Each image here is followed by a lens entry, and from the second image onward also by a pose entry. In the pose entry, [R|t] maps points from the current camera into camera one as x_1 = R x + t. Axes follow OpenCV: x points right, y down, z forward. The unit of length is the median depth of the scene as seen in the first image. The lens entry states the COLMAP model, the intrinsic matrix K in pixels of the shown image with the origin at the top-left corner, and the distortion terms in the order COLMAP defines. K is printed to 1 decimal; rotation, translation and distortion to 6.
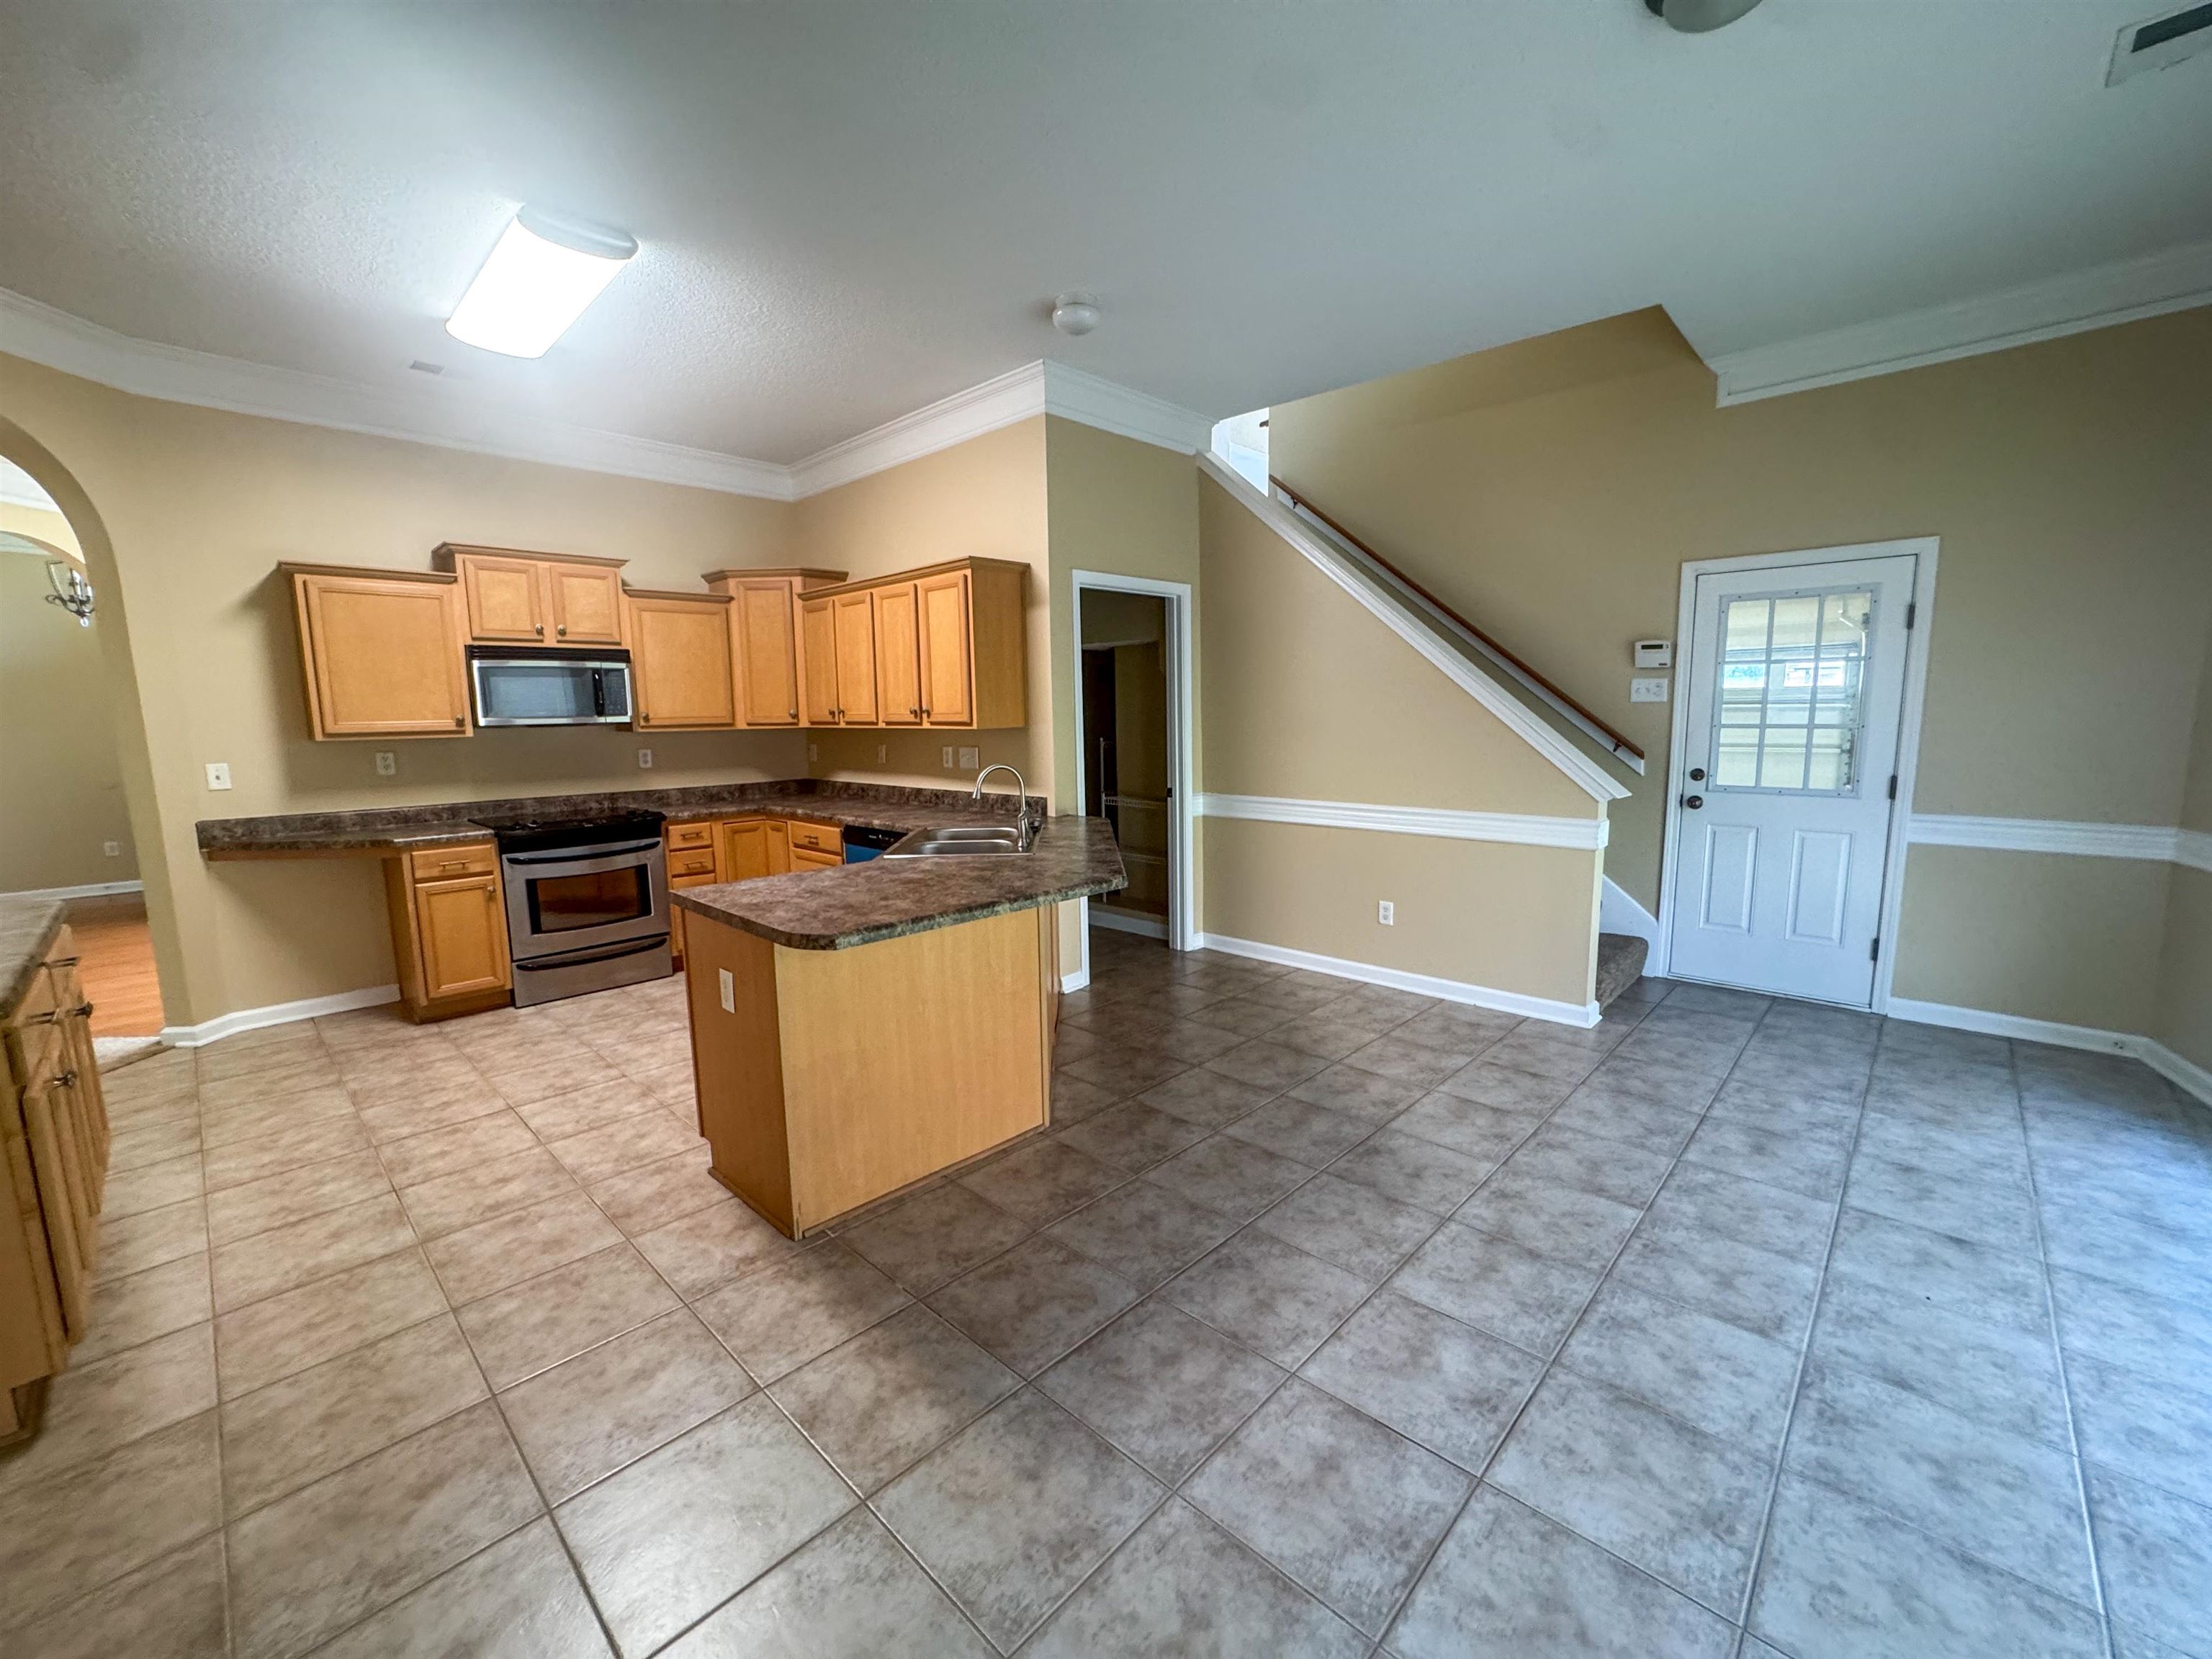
lens RADIAL K [[889.5, 0, 1106.0], [0, 889.5, 829.5], [0, 0, 1]] dist [-0.018325, 0.011029]
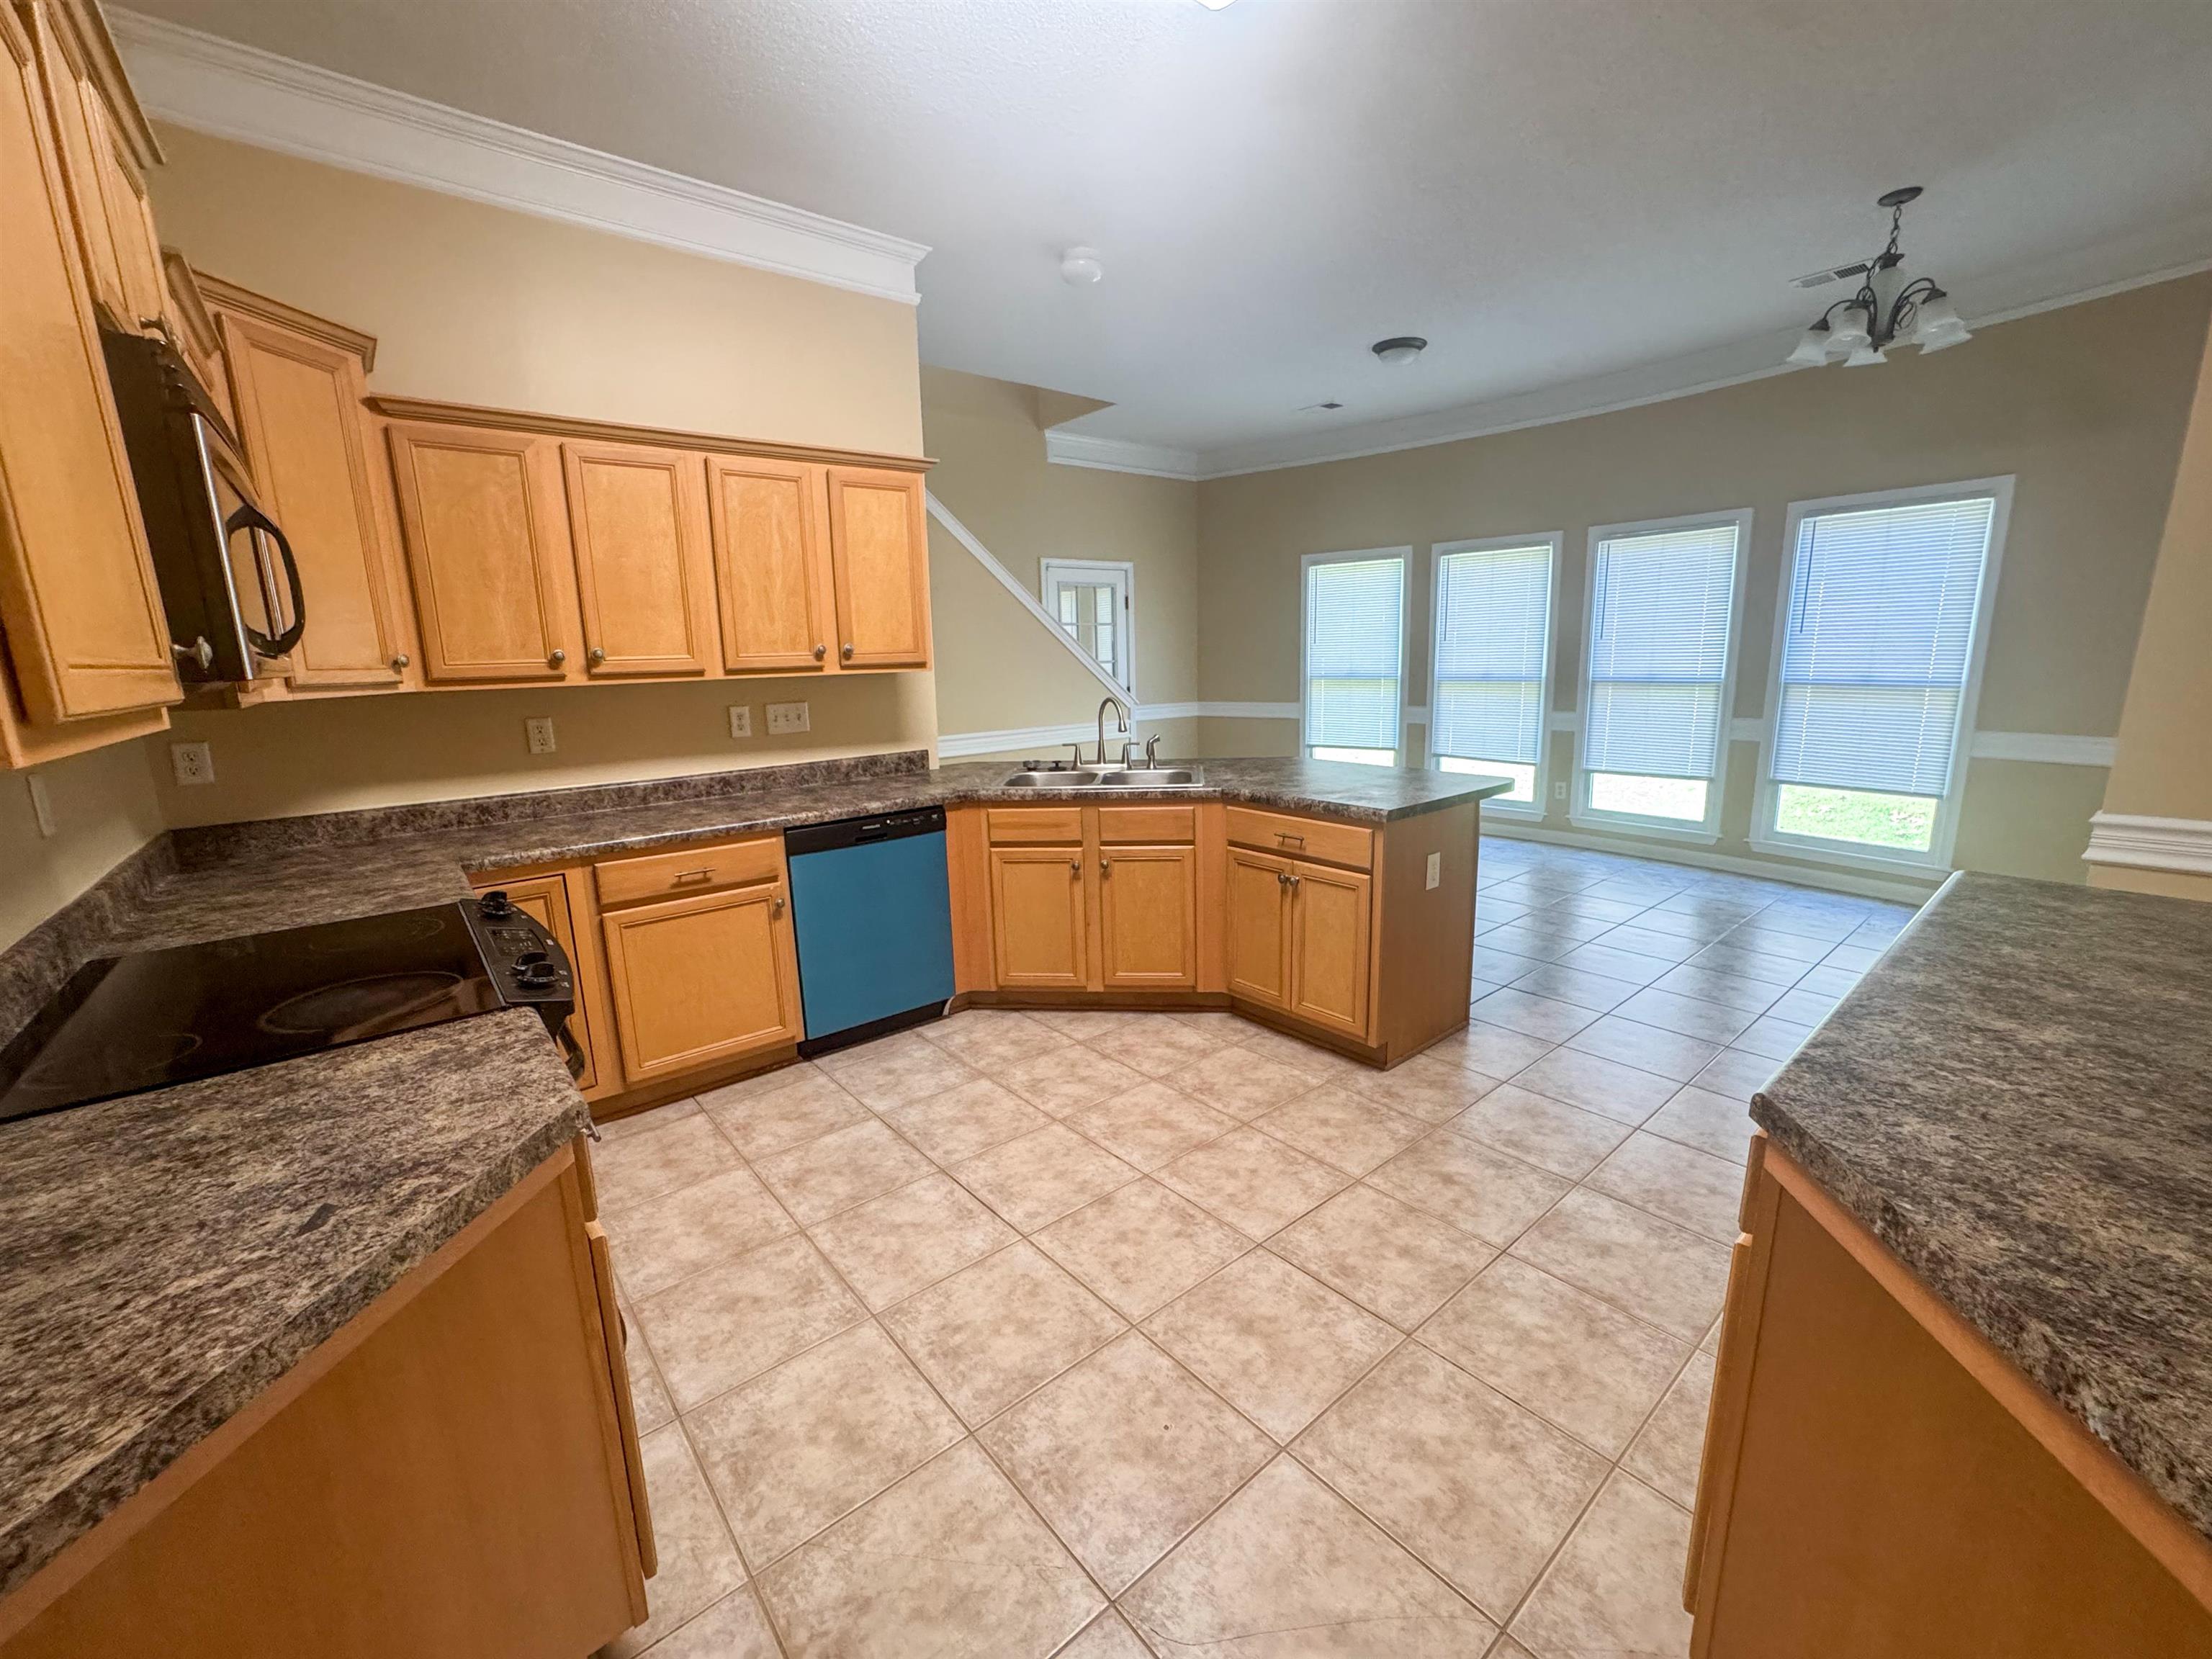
lens RADIAL K [[891.7, 0, 1106.0], [0, 891.7, 829.5], [0, 0, 1]] dist [-0.026258, 0.011305]
pose [[0.120245, -0.185064, 0.975342, -1.126610], [0.159108, 0.973363, 0.165073, -0.093499], [-0.979911, 0.135336, 0.146487, 0.869124]]
